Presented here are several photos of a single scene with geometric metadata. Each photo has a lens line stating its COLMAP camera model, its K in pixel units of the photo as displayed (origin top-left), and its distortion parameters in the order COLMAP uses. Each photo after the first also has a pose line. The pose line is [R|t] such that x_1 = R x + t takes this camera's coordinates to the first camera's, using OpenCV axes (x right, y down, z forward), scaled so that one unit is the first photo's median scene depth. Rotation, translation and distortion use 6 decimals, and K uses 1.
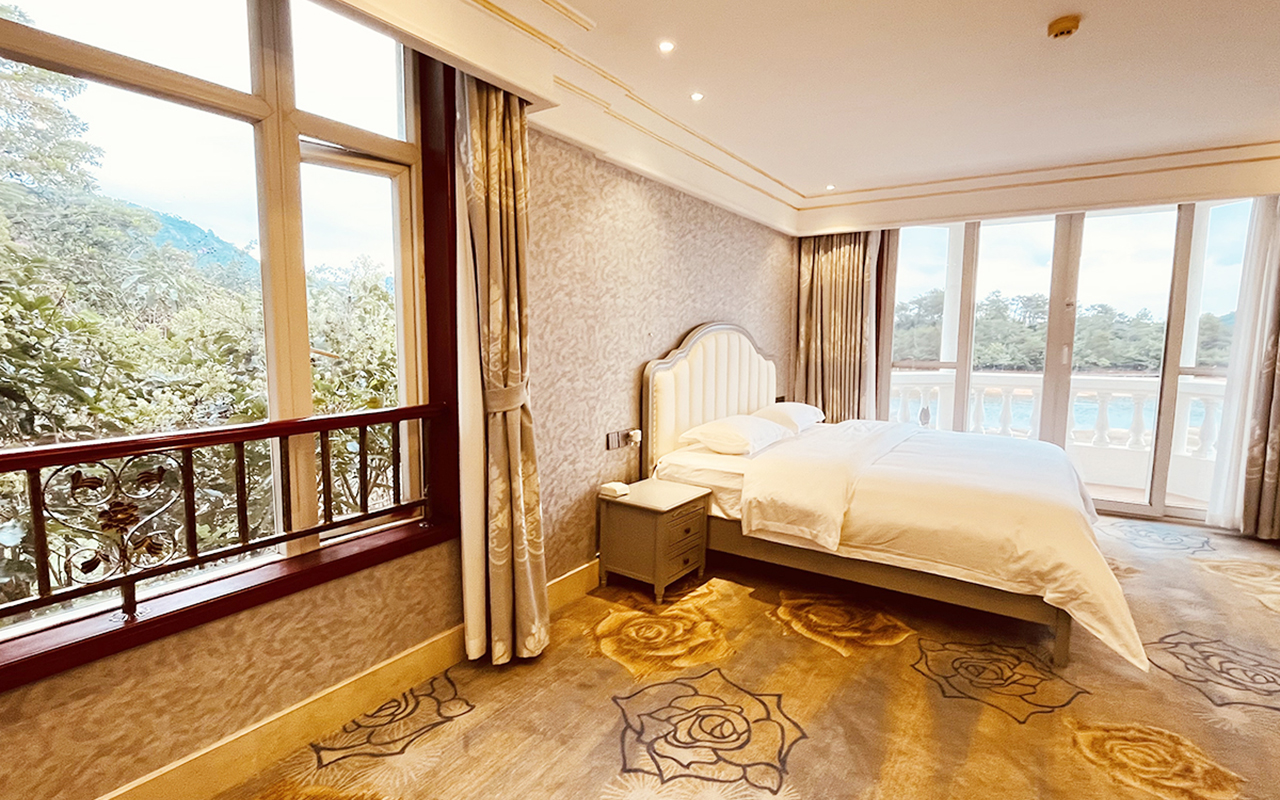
lens RADIAL K [[608.7, 0, 638.8], [0, 608.7, 400.1], [0, 0, 1]] dist [-0.003076, 0.000626]
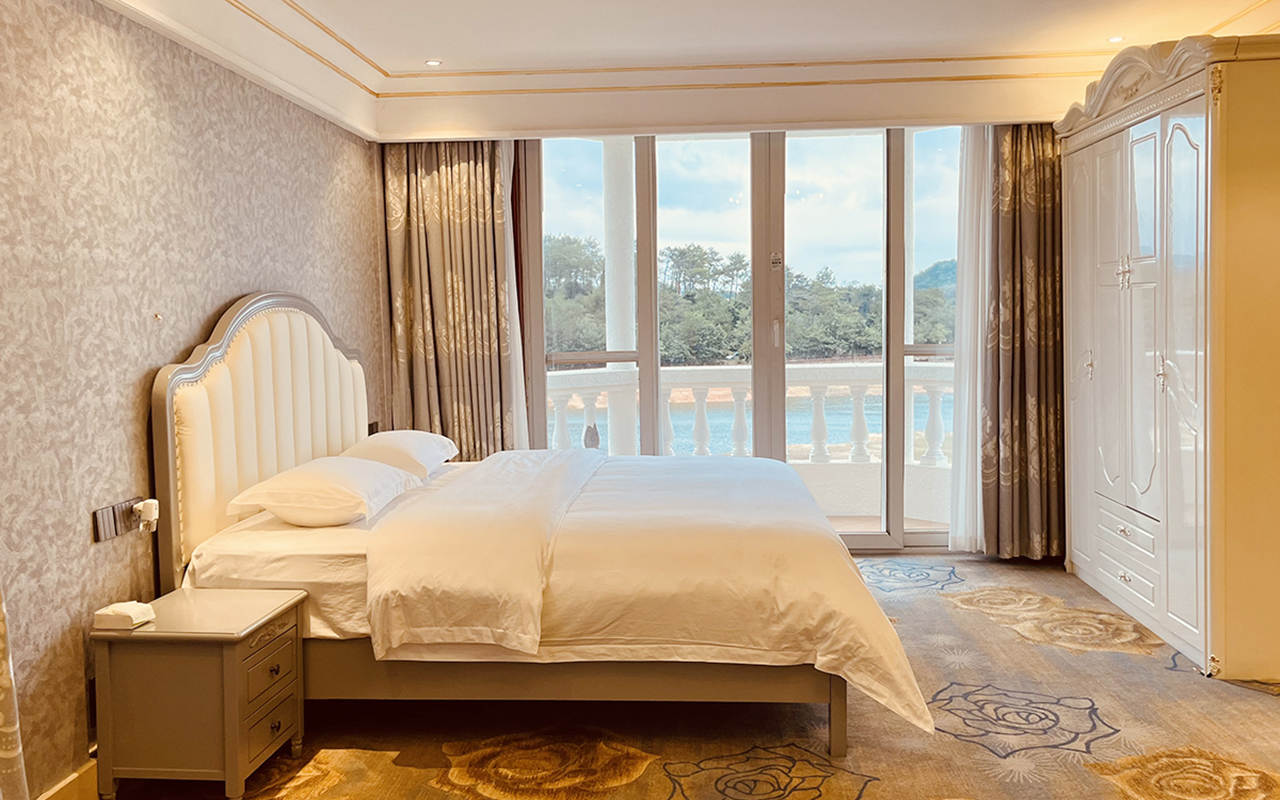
lens RADIAL K [[1136.9, 0, 639.3], [0, 1136.9, 398.2], [0, 0, 1]] dist [0.052874, -0.043749]
pose [[0.864052, -0.058123, 0.500036, -0.131694], [0.075799, 0.997009, -0.015088, 0.009837], [-0.497663, 0.050939, 0.865873, -0.067922]]
